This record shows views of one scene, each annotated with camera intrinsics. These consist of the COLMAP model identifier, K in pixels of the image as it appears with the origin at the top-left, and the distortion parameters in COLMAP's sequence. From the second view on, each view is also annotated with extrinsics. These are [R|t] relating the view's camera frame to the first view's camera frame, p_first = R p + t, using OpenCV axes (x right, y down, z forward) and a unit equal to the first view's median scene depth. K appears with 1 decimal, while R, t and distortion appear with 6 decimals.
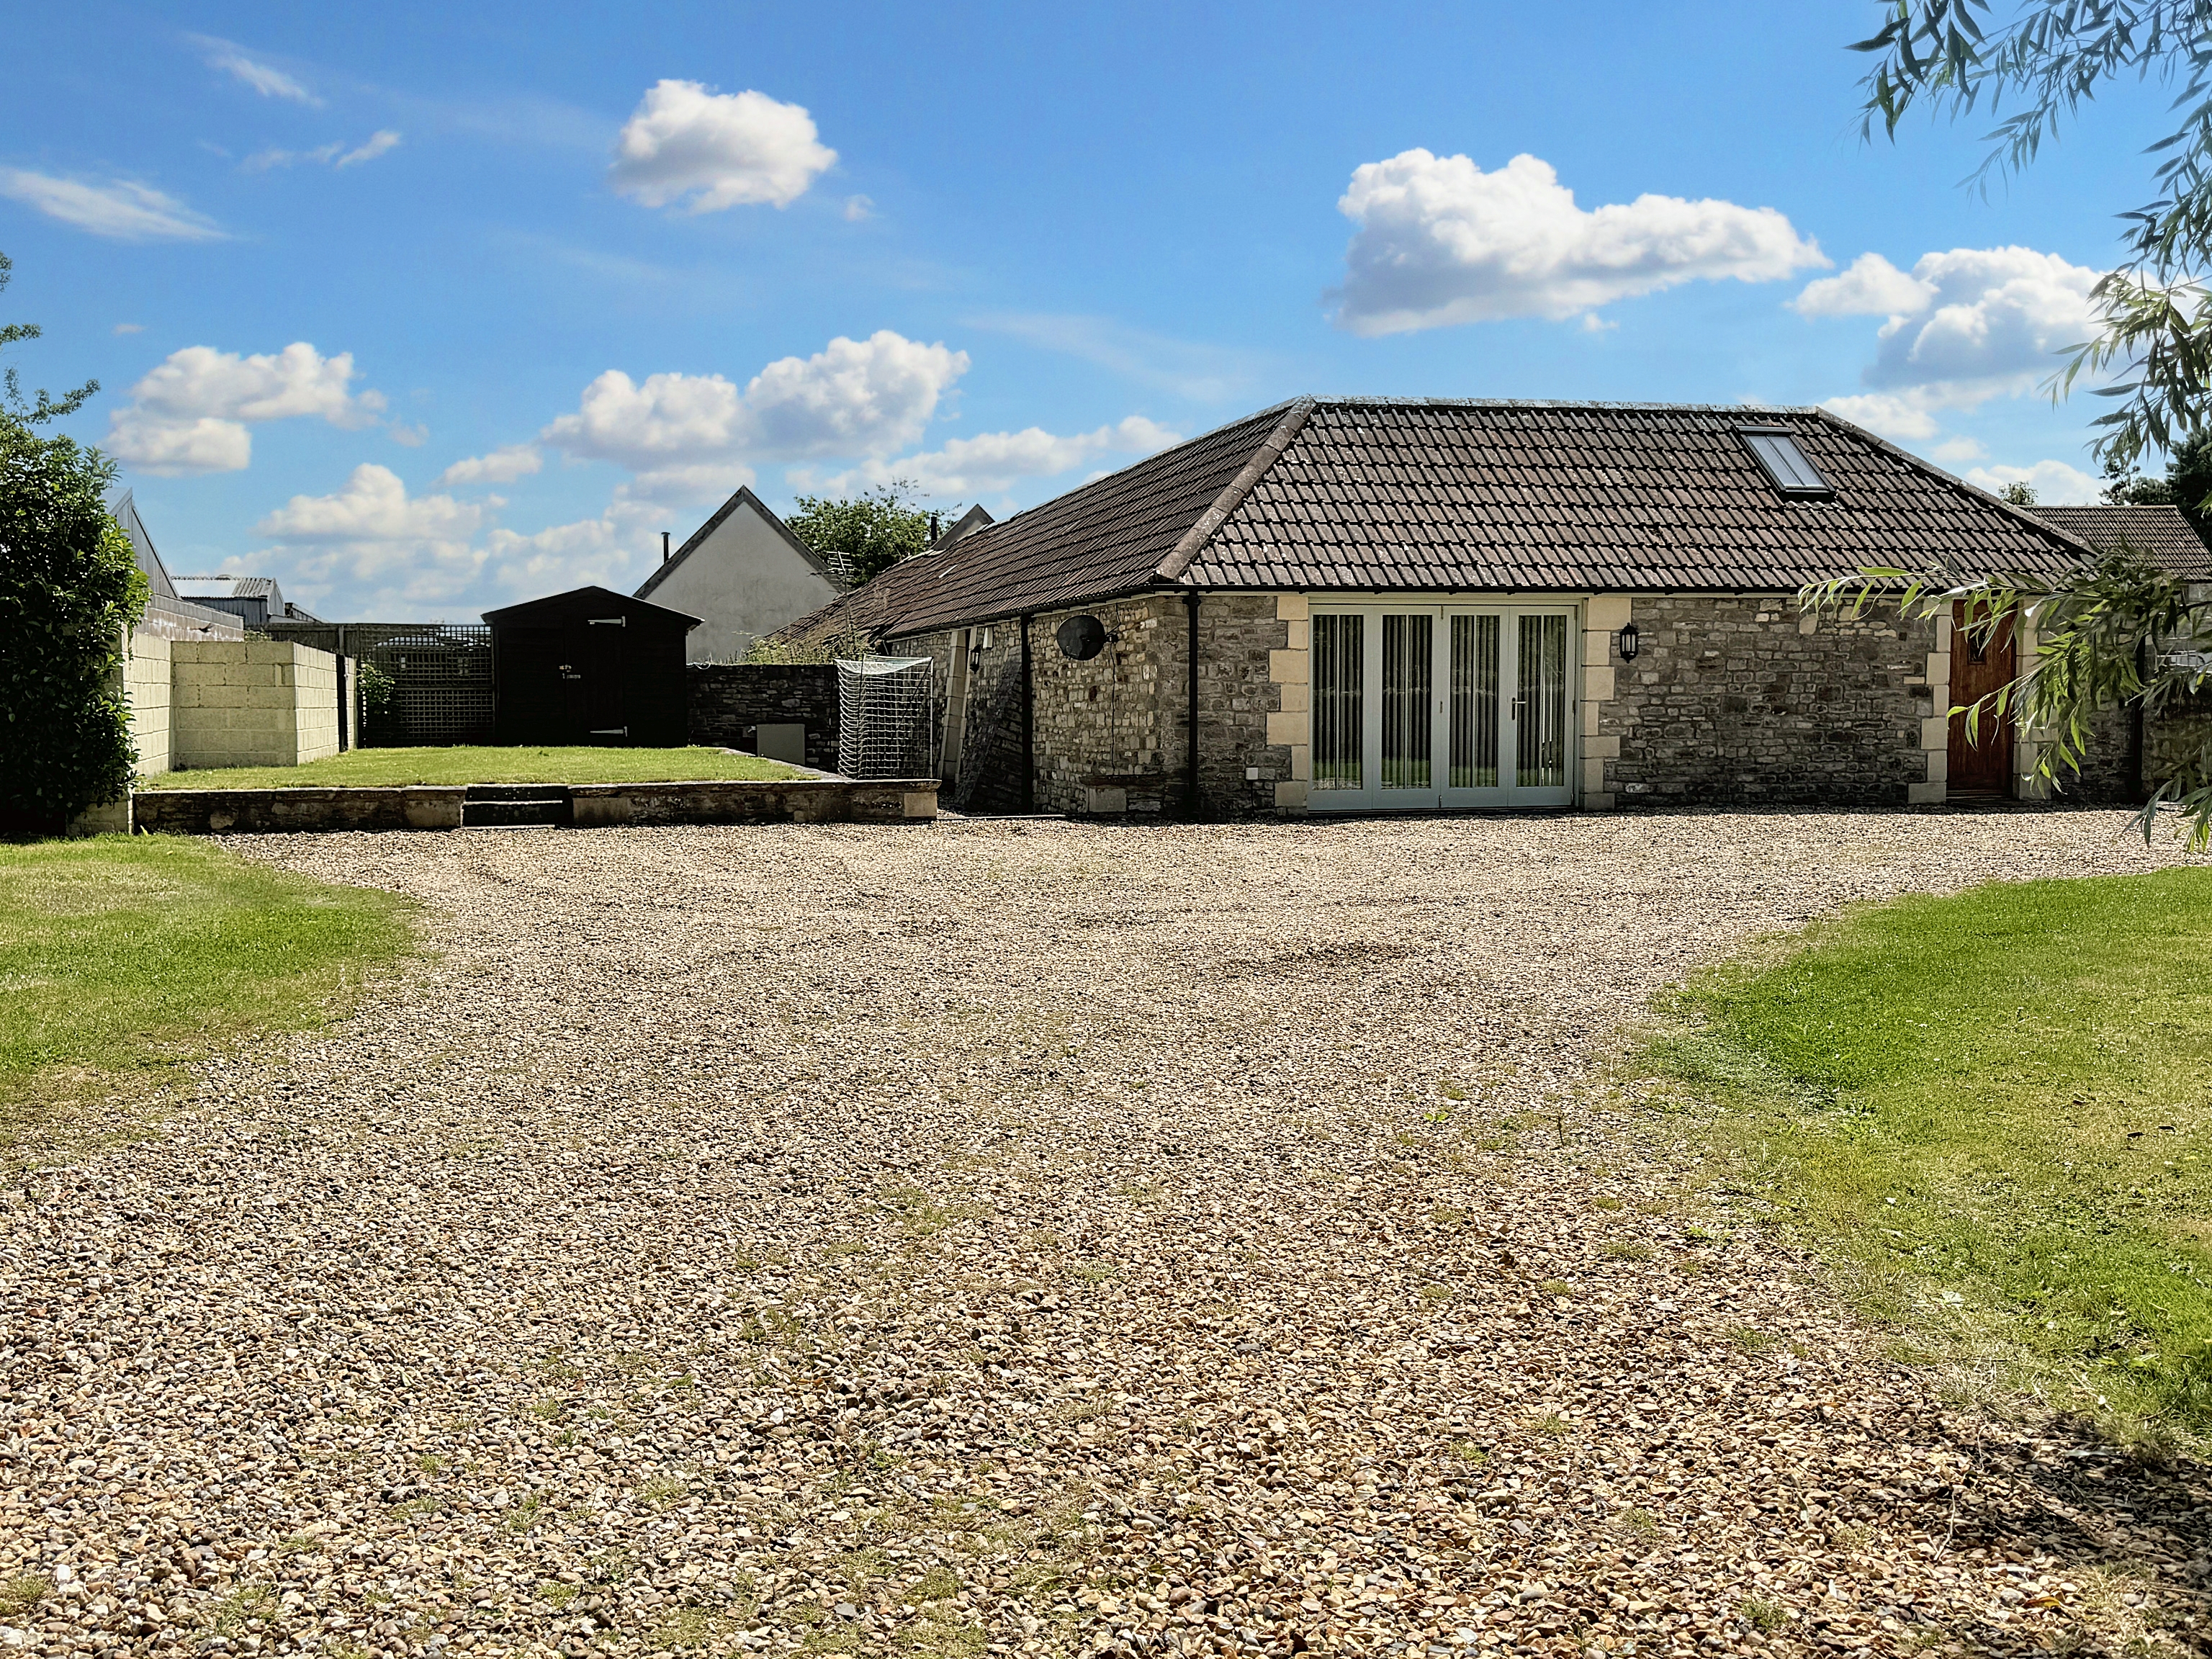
lens RADIAL K [[1937.3, 0, 1102.6], [0, 1937.3, 849.5], [0, 0, 1]] dist [0.086889, -0.011511]
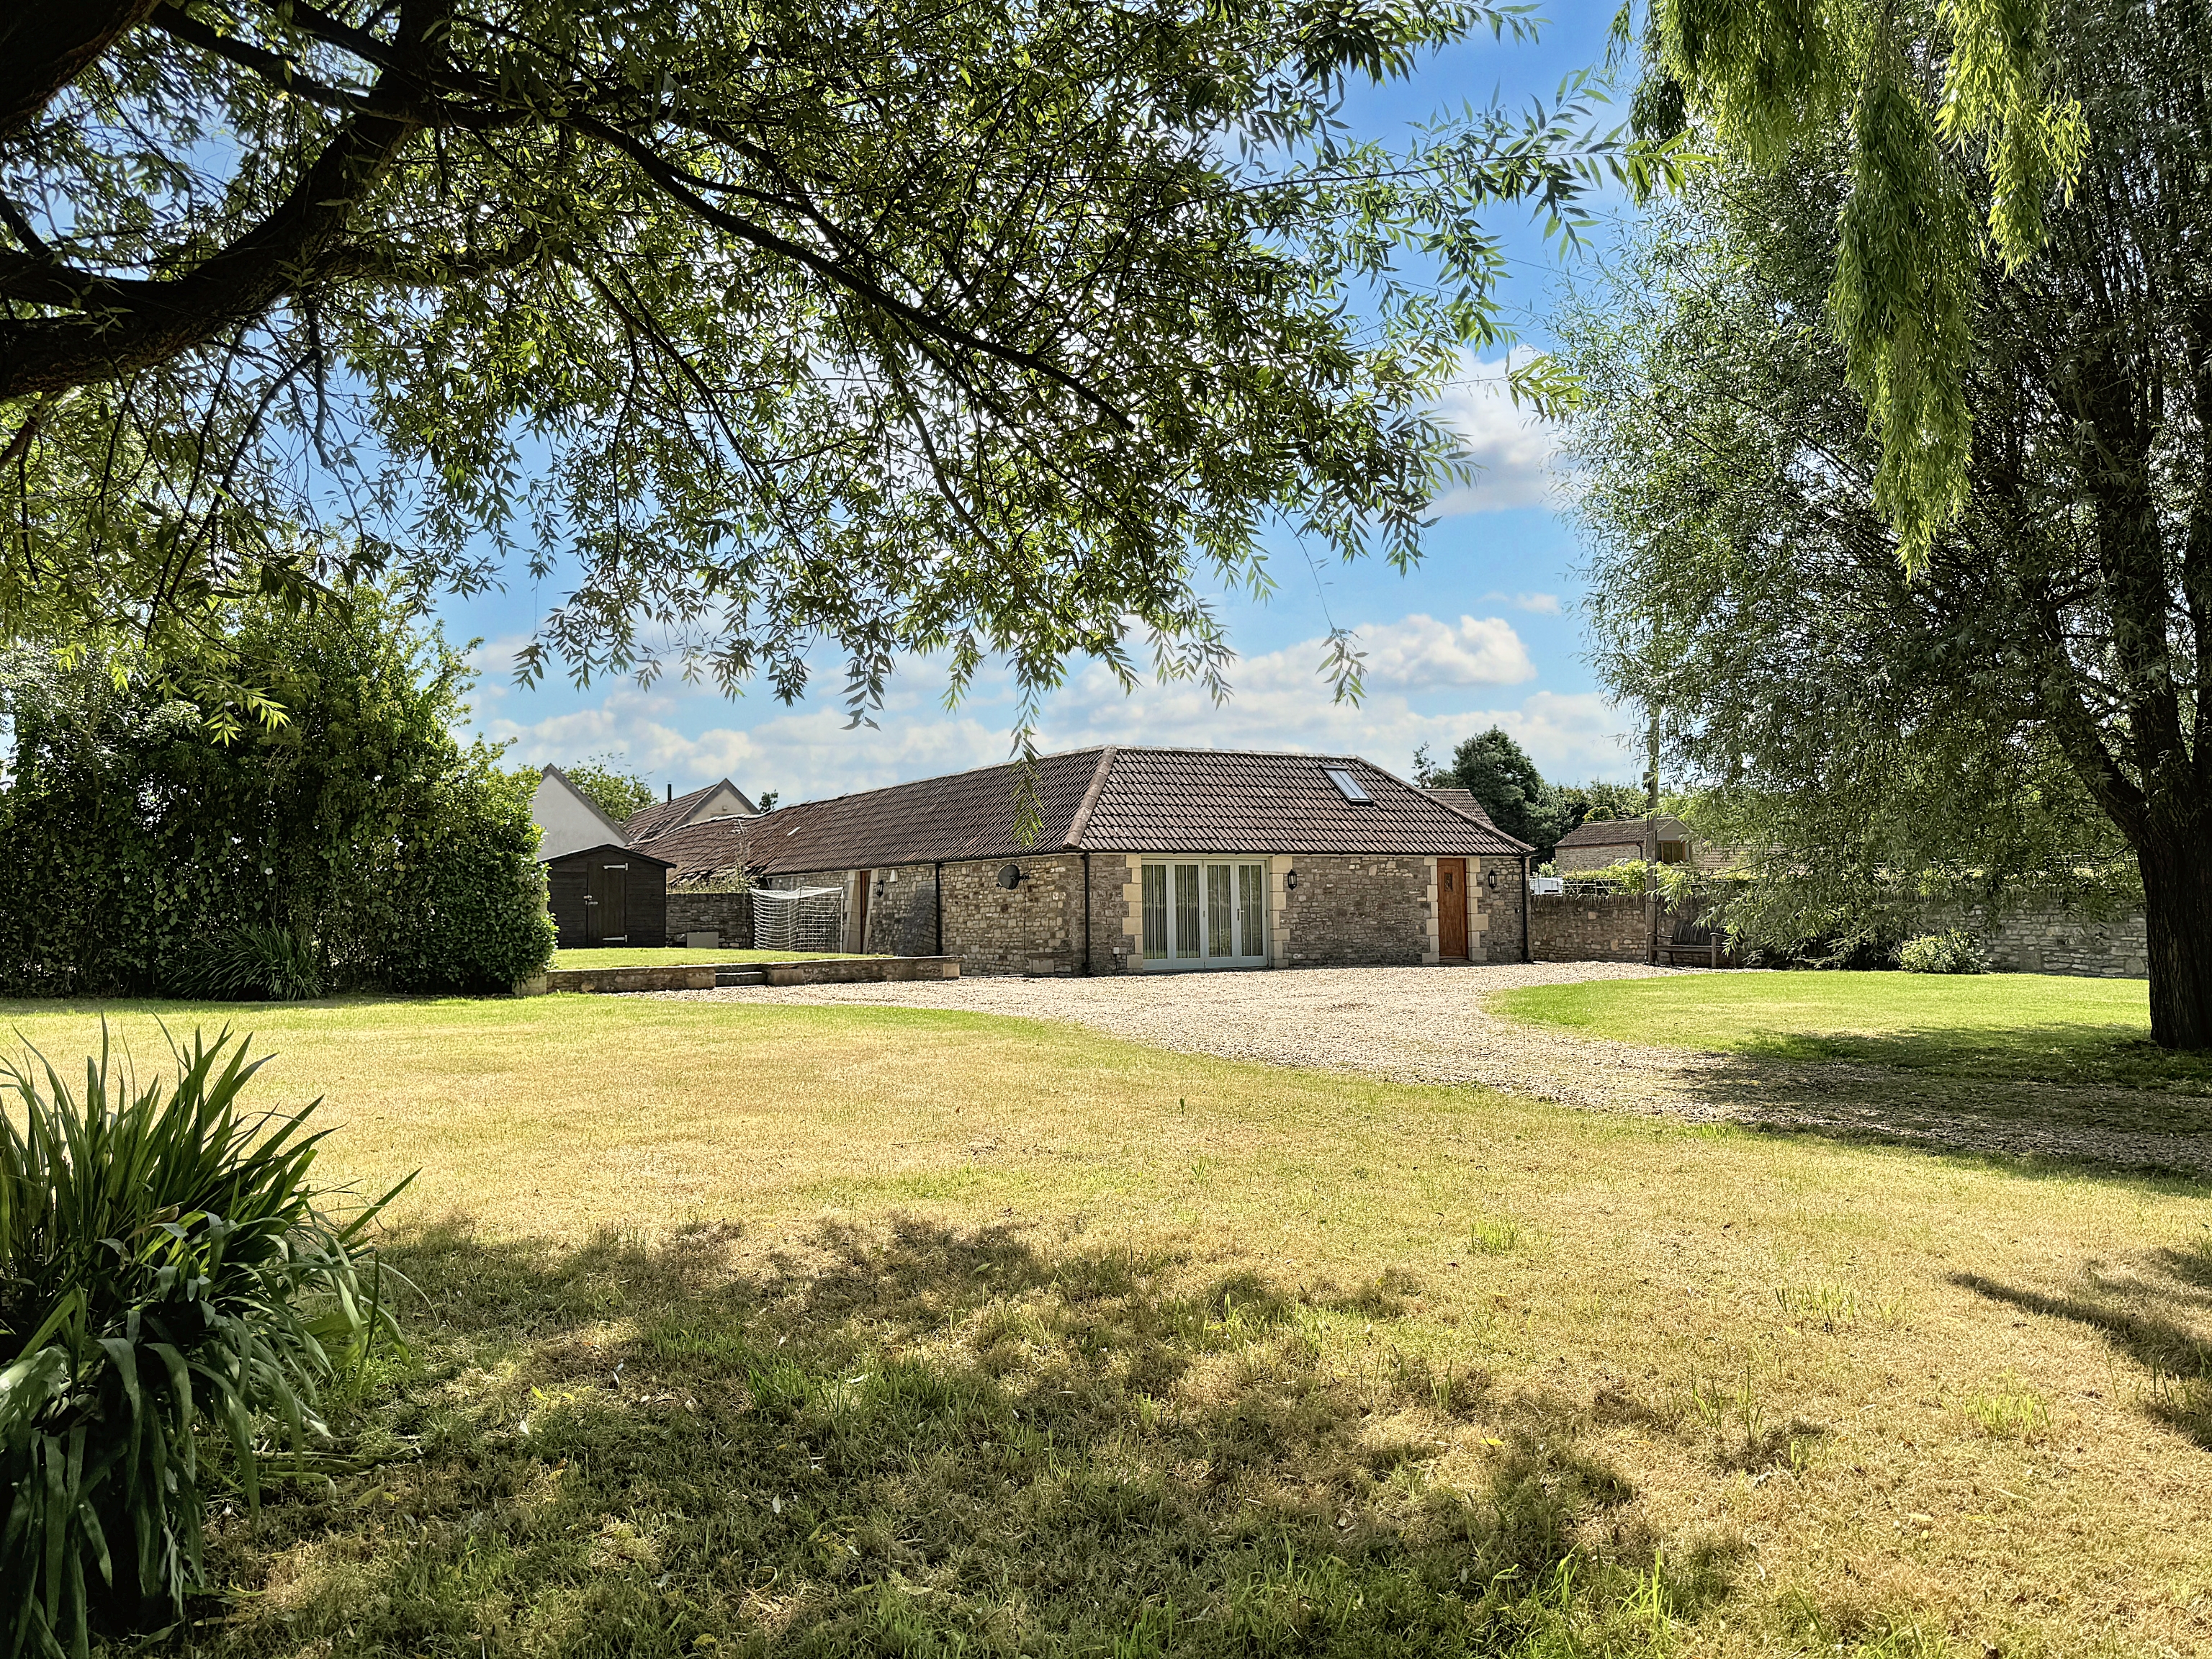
lens RADIAL K [[1560.9, 0, 1111.1], [0, 1560.9, 814.1], [0, 0, 1]] dist [0.048408, -0.068045]
pose [[0.959475, 0.008706, 0.281660, -0.328344], [0.031424, 0.989983, -0.137647, 0.034641], [-0.280037, 0.140920, 0.949590, -0.404119]]
